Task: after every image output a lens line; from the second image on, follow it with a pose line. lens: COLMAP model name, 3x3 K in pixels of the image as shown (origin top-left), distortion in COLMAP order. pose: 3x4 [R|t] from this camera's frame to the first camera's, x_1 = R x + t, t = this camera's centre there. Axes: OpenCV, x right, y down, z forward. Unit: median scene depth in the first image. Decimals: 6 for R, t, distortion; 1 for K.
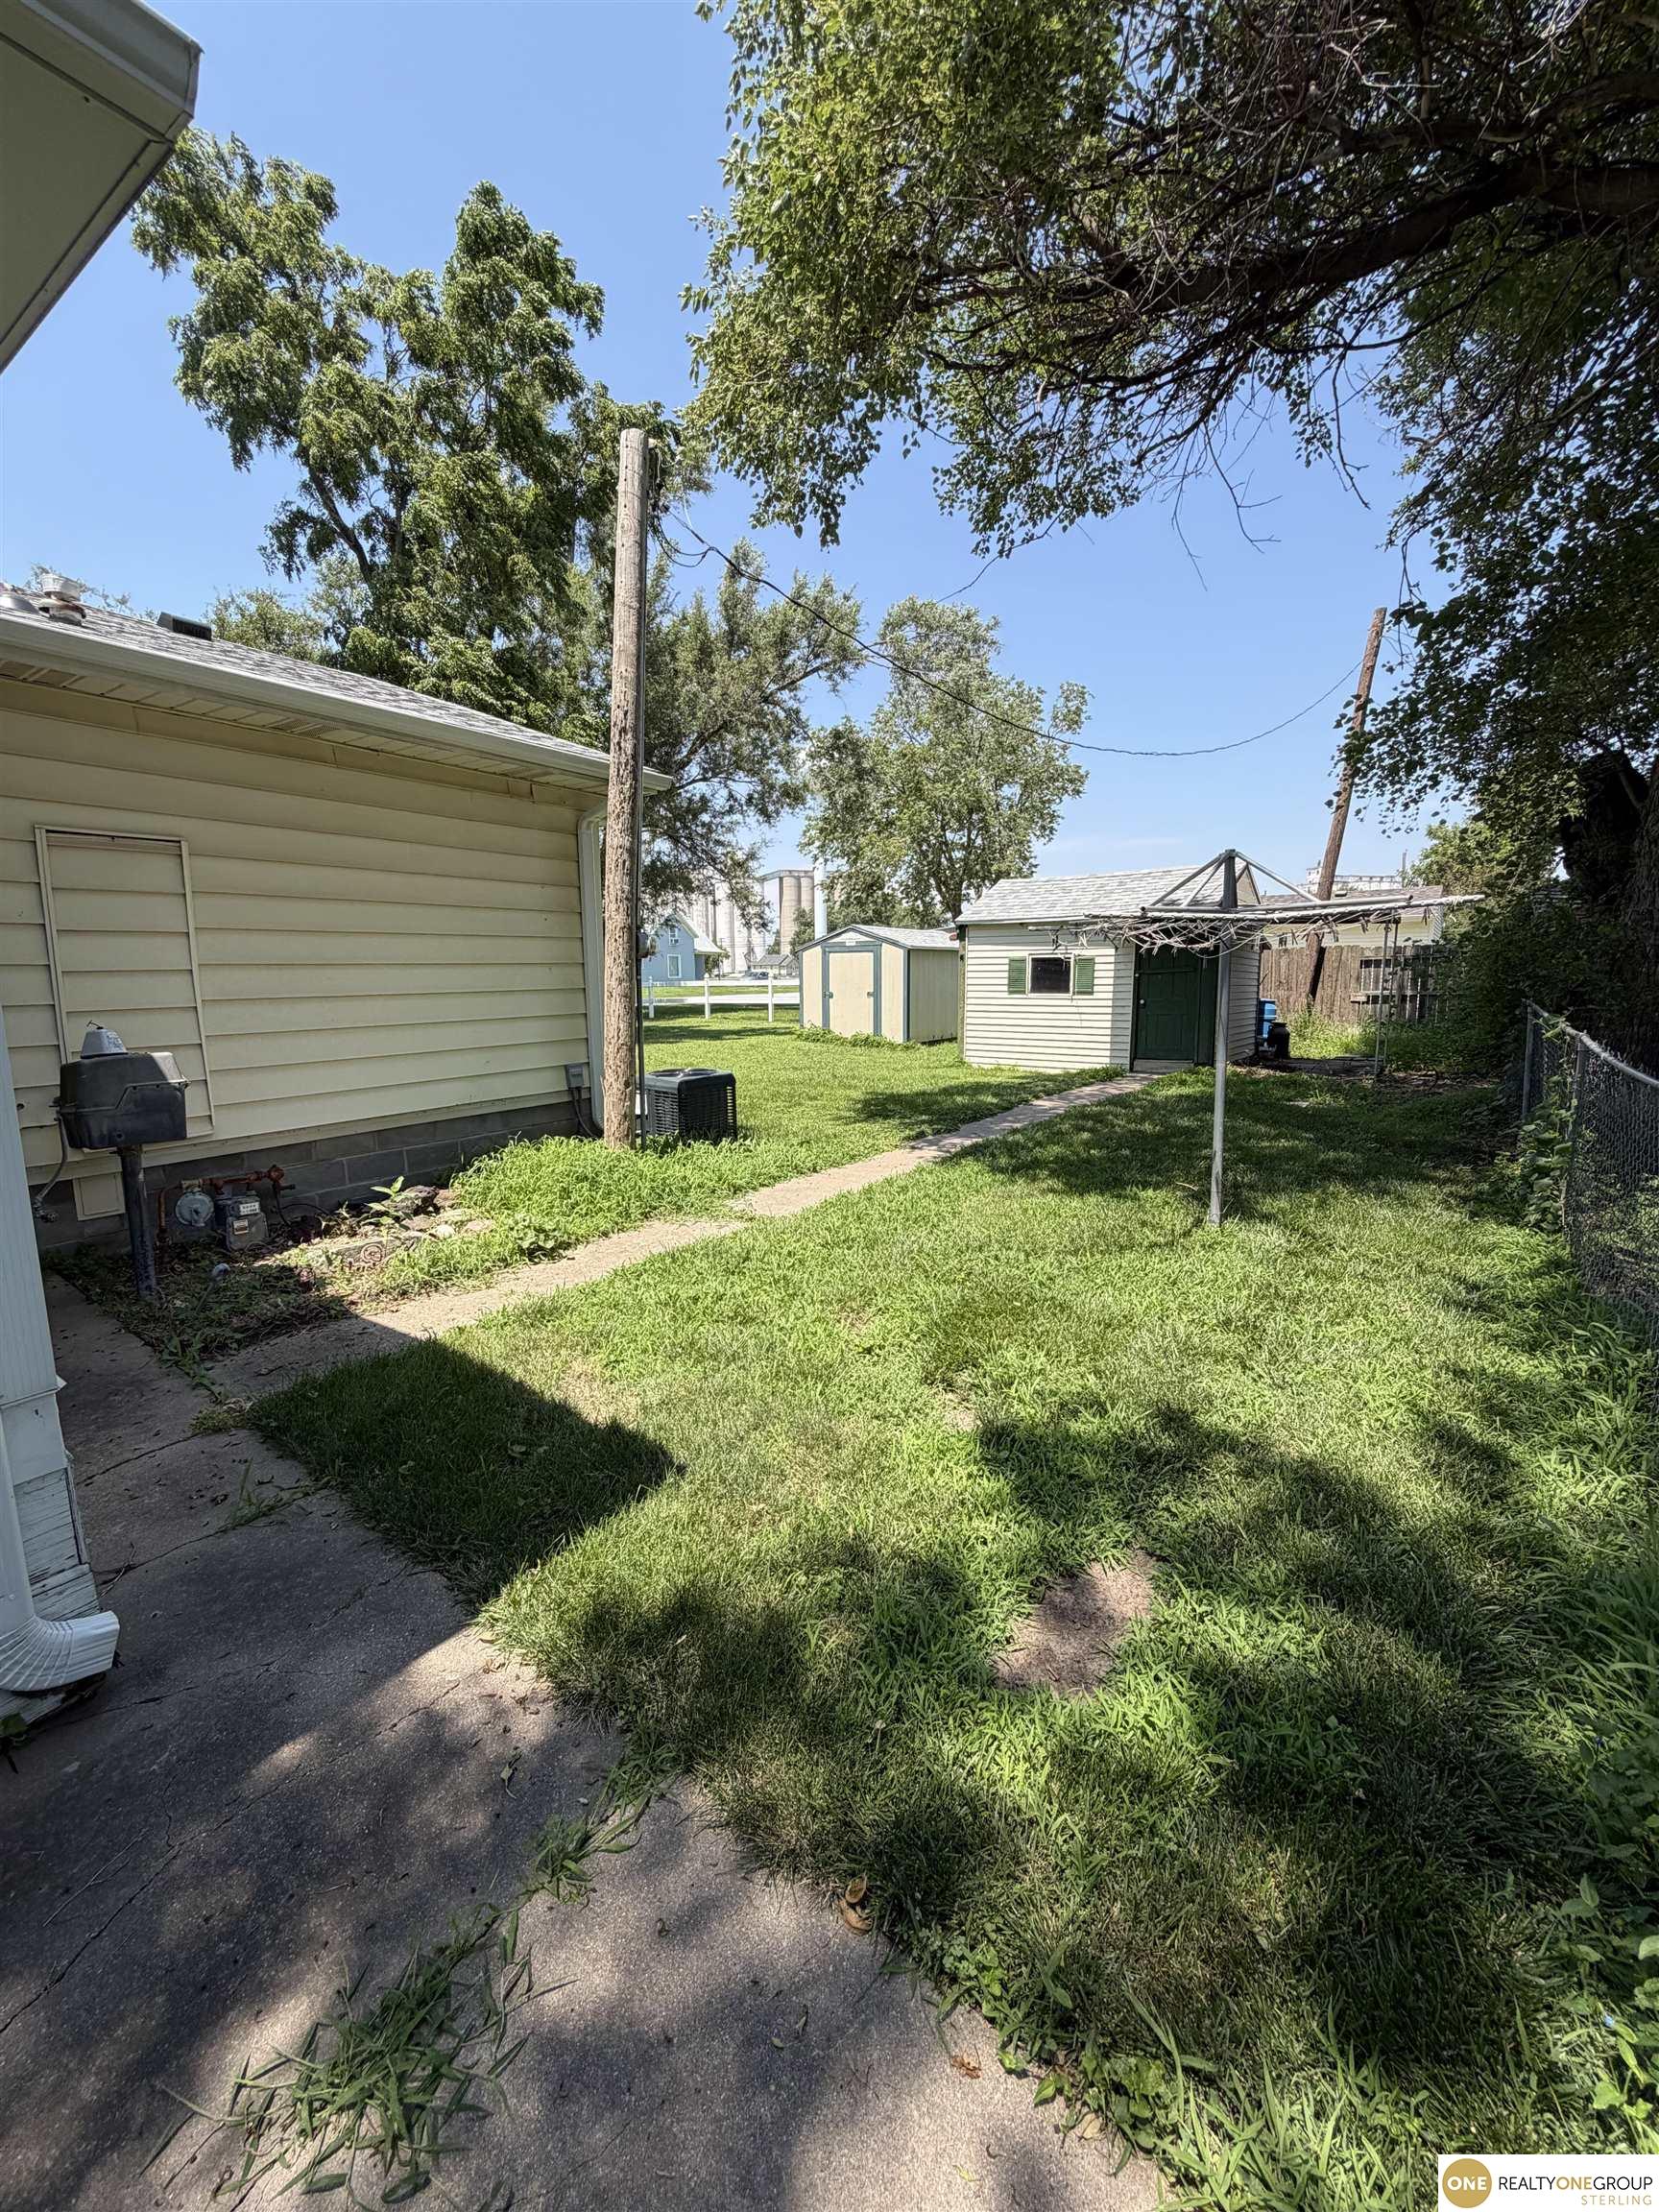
lens RADIAL K [[879.7, 0, 839.1], [0, 879.7, 1108.0], [0, 0, 1]] dist [0.002792, 0.000271]
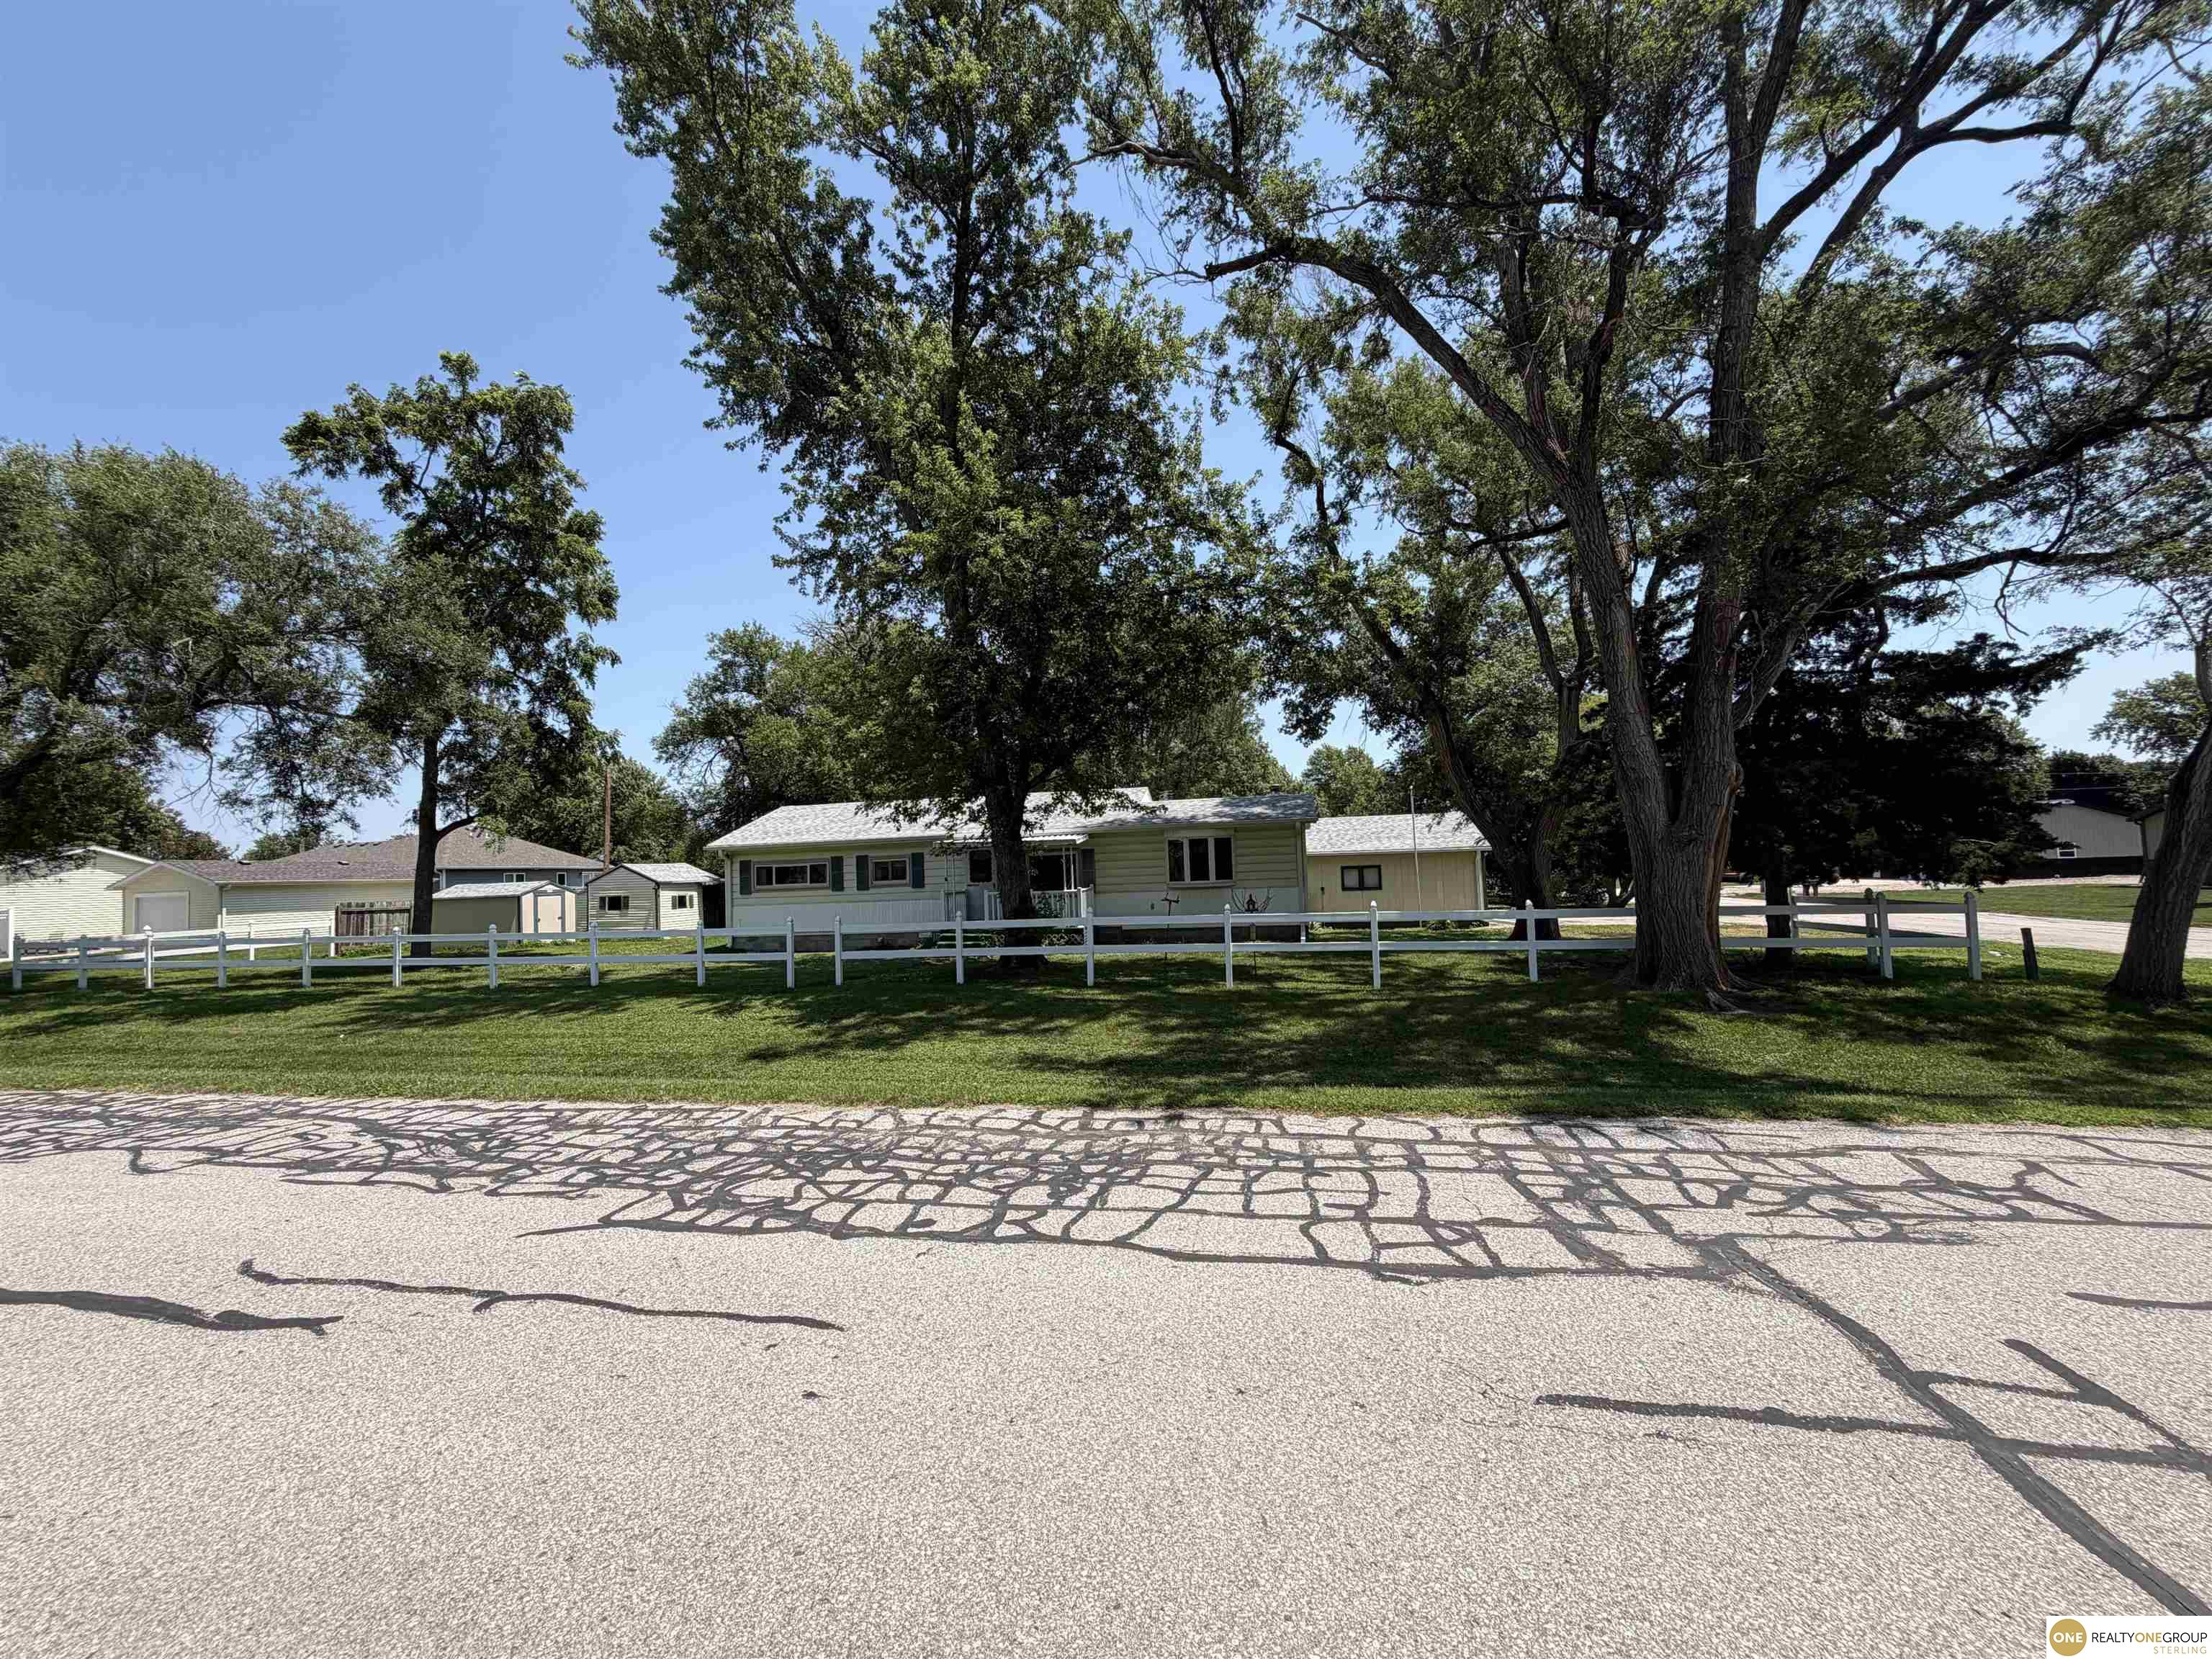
lens RADIAL K [[879.7, 0, 1098.9], [0, 879.7, 836.5], [0, 0, 1]] dist [0.002792, 0.000271]
pose [[-0.395918, 0.064374, 0.916027, -2.111279], [0.182036, 0.983245, 0.009580, -0.107311], [-0.900062, 0.170543, -0.401002, 0.681072]]
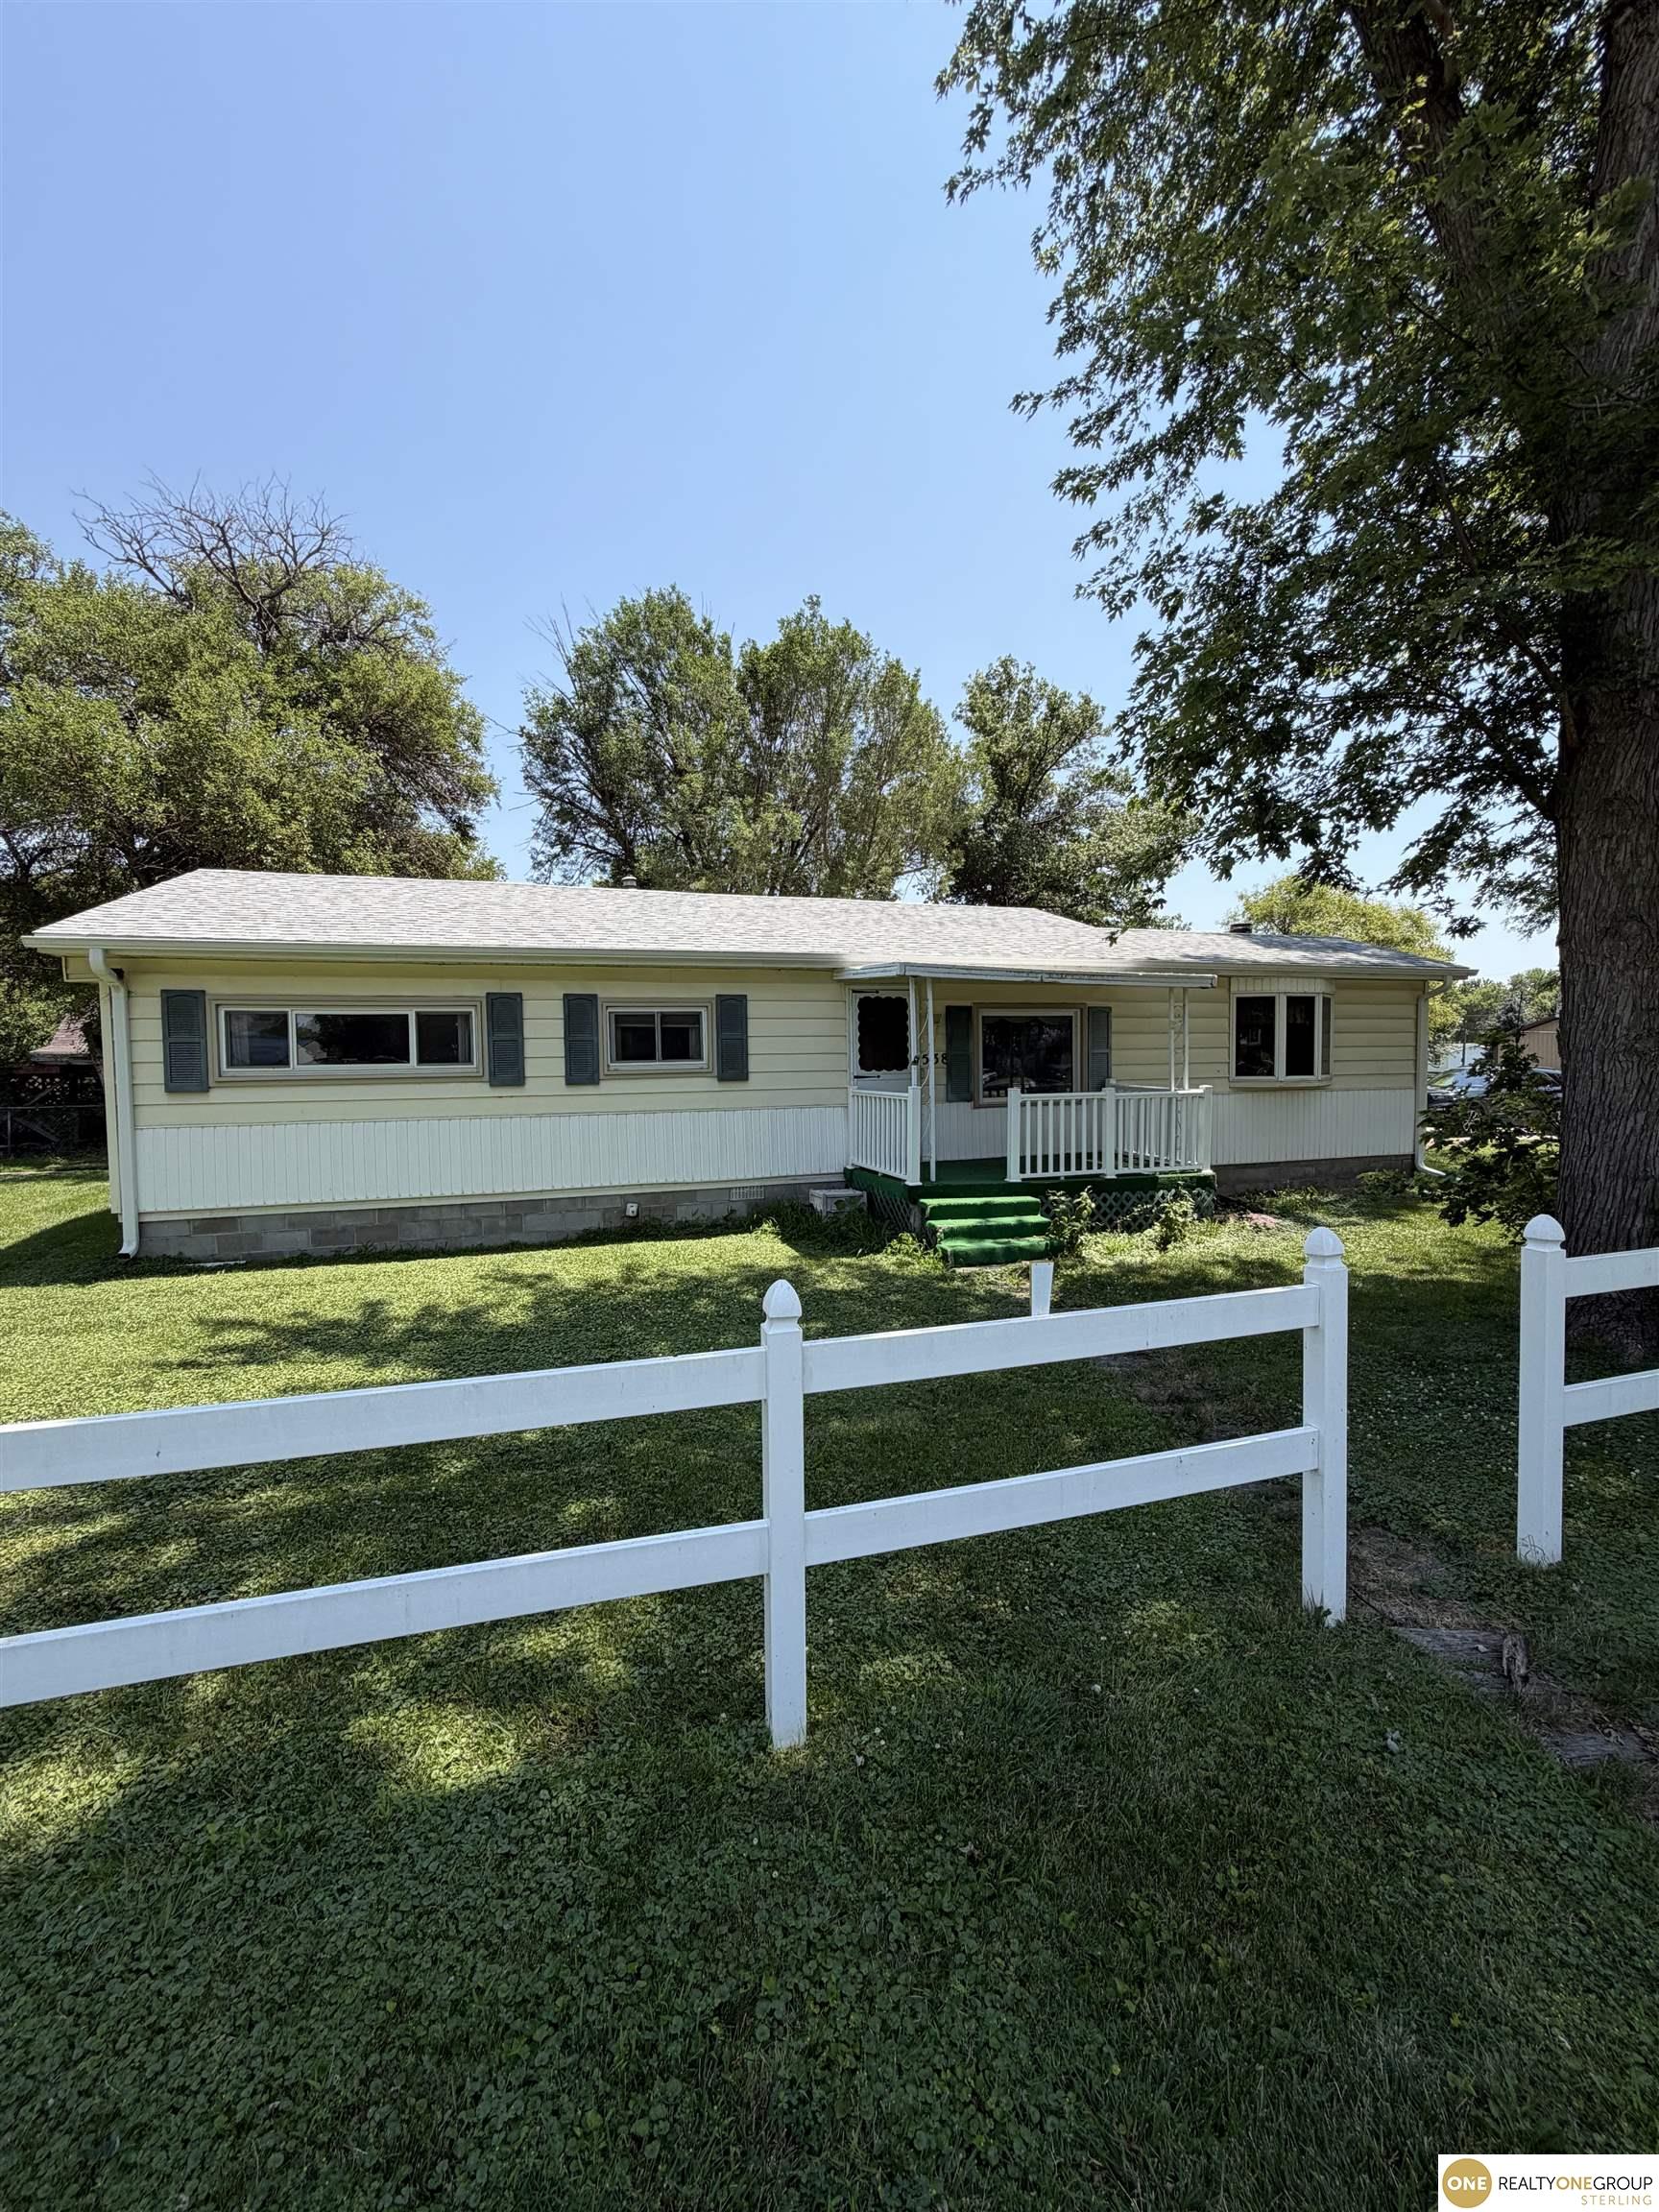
lens RADIAL K [[879.7, 0, 824.1], [0, 879.7, 1109.1], [0, 0, 1]] dist [0.002792, 0.000271]
pose [[-0.784500, -0.011453, 0.620023, -1.081586], [0.117252, 0.979055, 0.166441, -0.137327], [-0.608943, 0.203272, -0.766726, 0.802829]]
